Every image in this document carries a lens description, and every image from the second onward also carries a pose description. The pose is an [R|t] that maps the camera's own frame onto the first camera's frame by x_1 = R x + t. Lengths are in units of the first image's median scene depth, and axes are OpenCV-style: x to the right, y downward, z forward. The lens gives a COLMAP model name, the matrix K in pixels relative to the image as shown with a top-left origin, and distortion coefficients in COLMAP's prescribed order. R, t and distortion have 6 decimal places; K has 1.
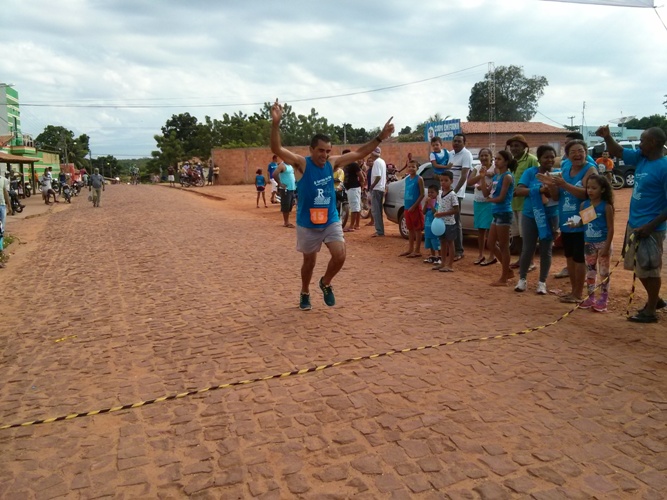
lens RADIAL K [[610.6, 0, 351.8], [0, 610.6, 258.3], [0, 0, 1]] dist [0.050416, -0.258273]
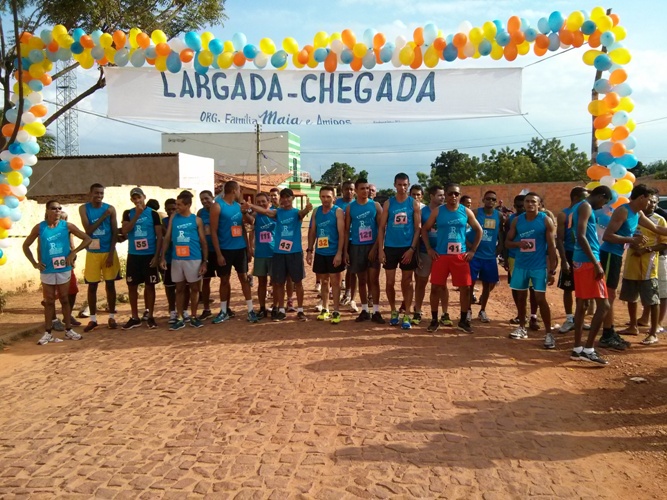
lens RADIAL K [[619.5, 0, 336.9], [0, 619.5, 270.8], [0, 0, 1]] dist [0.093884, -0.332633]
pose [[0.885664, 0.067579, -0.459382, 0.123831], [-0.082736, 0.996488, -0.012919, 0.005910], [0.456895, 0.049449, 0.888145, -0.091010]]
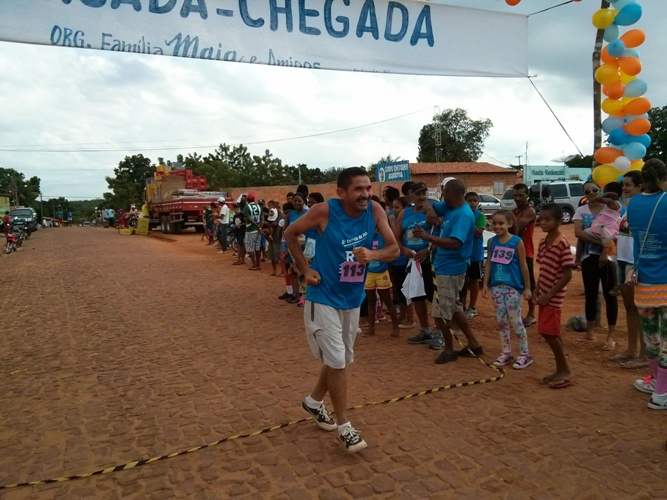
lens RADIAL K [[615.0, 0, 348.4], [0, 615.0, 263.7], [0, 0, 1]] dist [0.074331, -0.312198]
pose [[0.998045, -0.015506, 0.060547, 0.009877], [0.018758, 0.998391, -0.053521, 0.000818], [-0.059620, 0.054552, 0.996729, -0.023693]]
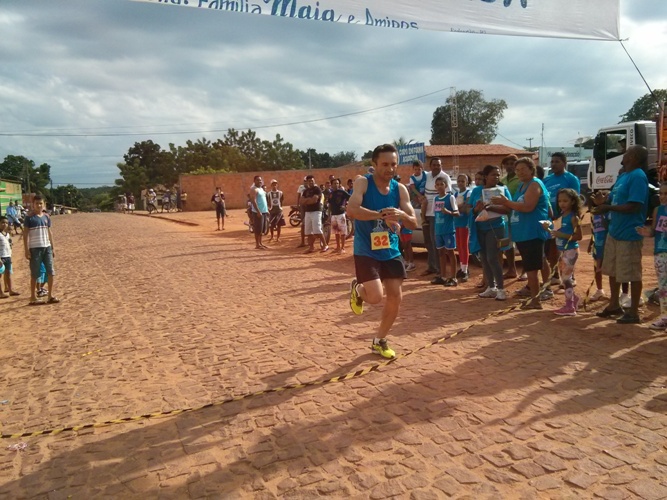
lens RADIAL K [[613.8, 0, 350.6], [0, 613.8, 251.2], [0, 0, 1]] dist [0.070173, -0.327698]
pose [[0.998021, -0.024617, 0.057854, -0.011548], [0.027532, 0.998363, -0.050139, 0.003186], [-0.056525, 0.051633, 0.997065, -0.014576]]
